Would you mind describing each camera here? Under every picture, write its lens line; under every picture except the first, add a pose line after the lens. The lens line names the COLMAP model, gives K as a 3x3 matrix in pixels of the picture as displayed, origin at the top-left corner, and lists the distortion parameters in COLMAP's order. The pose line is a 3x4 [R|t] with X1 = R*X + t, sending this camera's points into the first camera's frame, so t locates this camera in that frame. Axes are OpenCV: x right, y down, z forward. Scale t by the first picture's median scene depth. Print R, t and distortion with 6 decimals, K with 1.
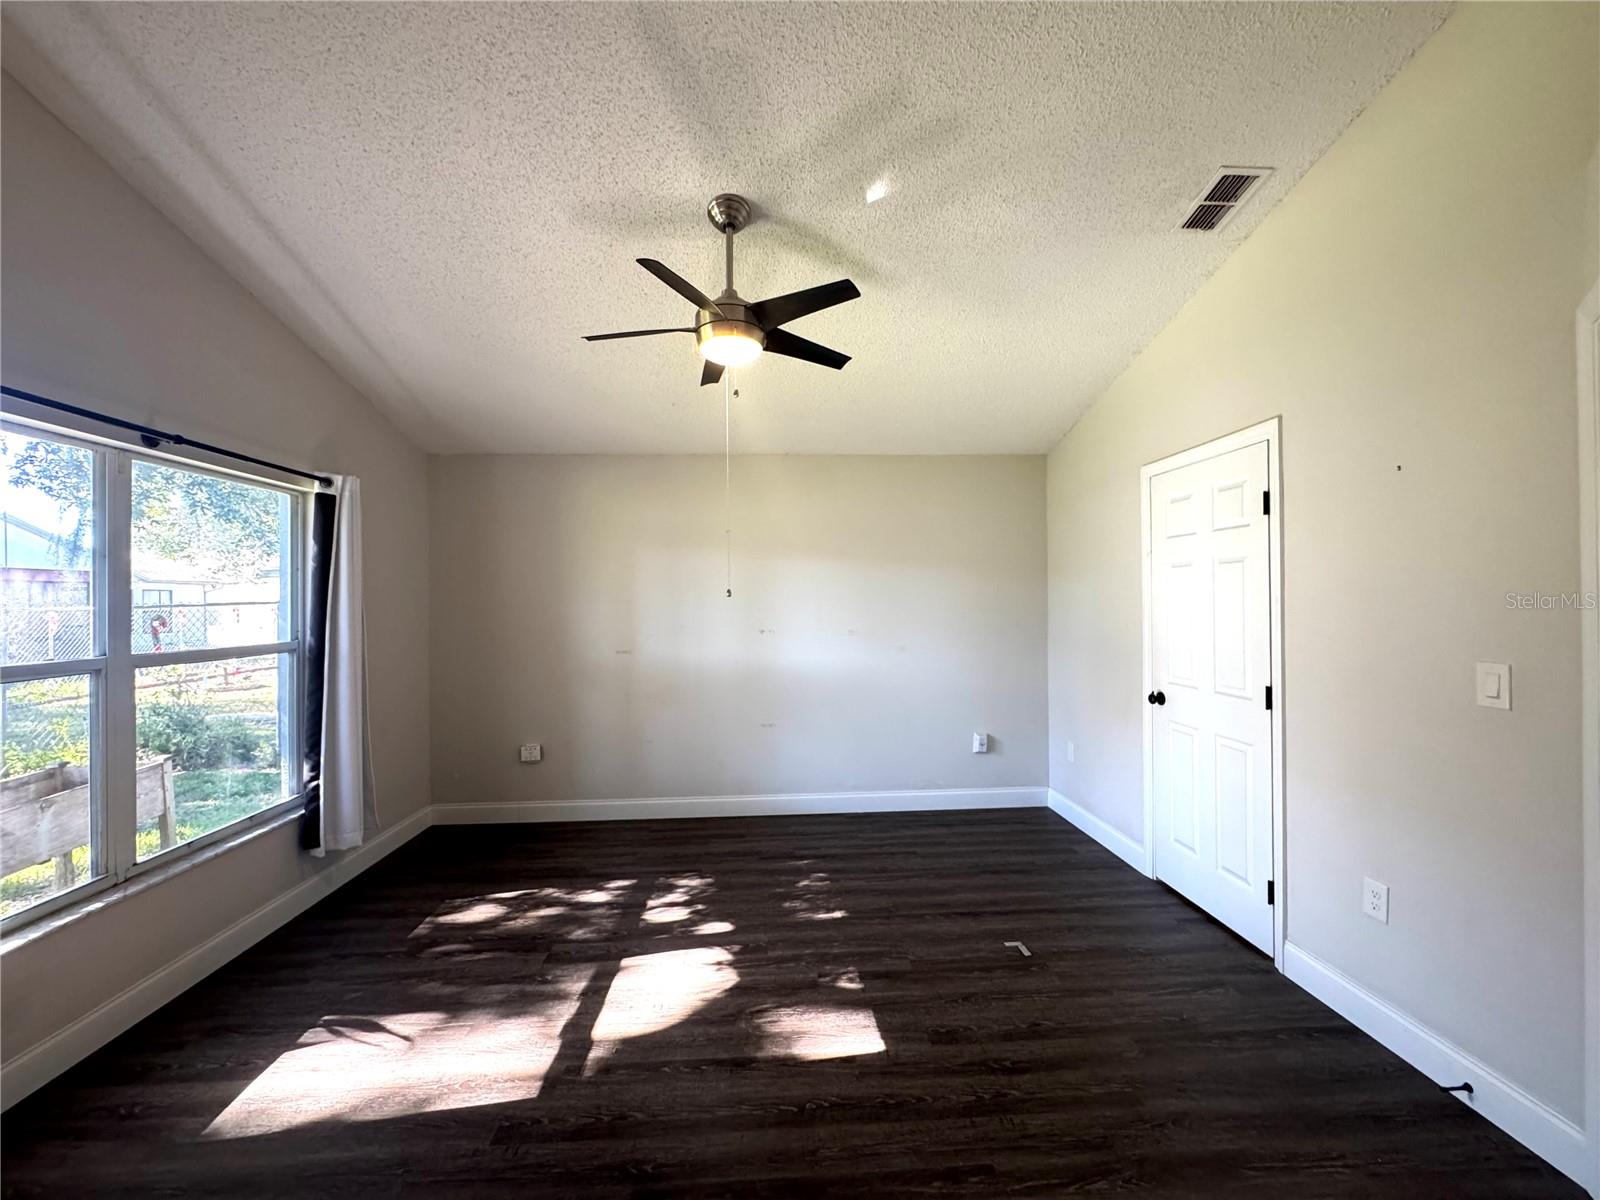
lens RADIAL K [[637.1, 0, 800.3], [0, 637.1, 597.1], [0, 0, 1]] dist [-0.005203, 0.000680]
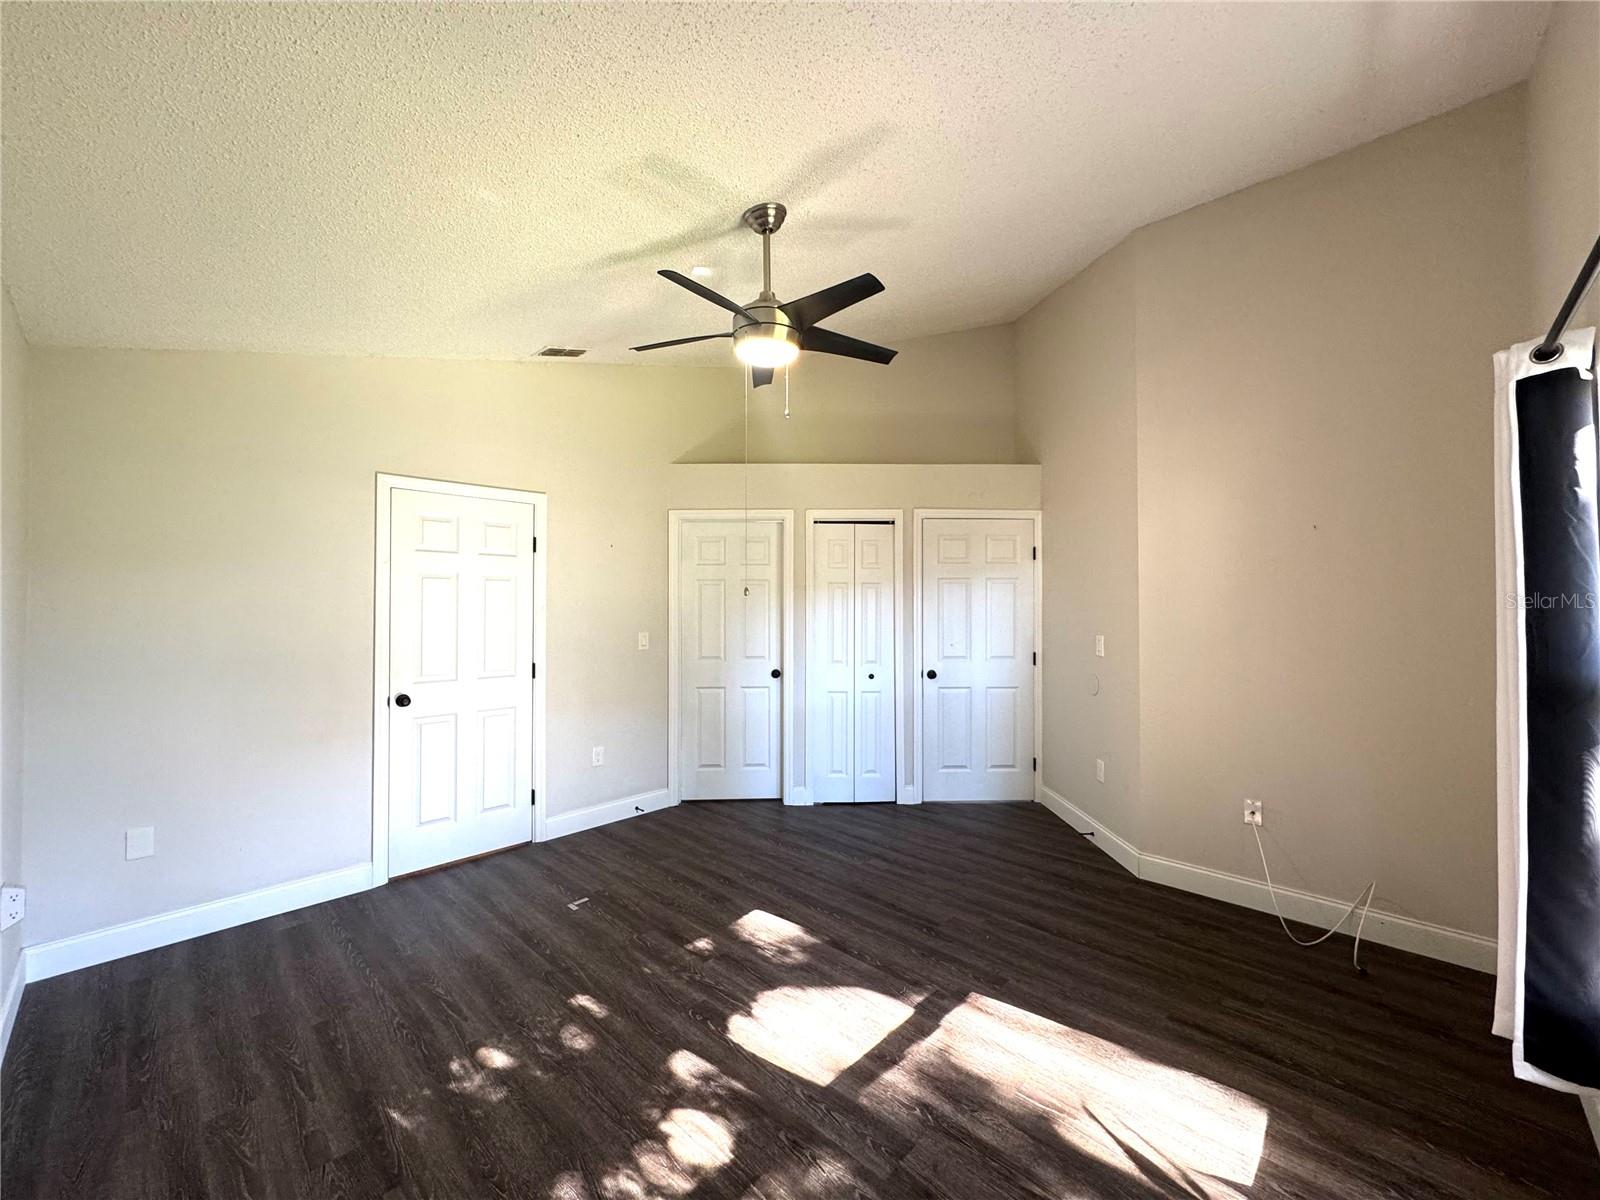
lens RADIAL K [[637.1, 0, 799.1], [0, 637.1, 603.1], [0, 0, 1]] dist [-0.005203, 0.000680]
pose [[-0.682401, 0.019275, 0.730724, -0.888909], [0.006640, 0.999774, -0.020171, 0.030709], [-0.730948, -0.008913, -0.682375, 1.684775]]
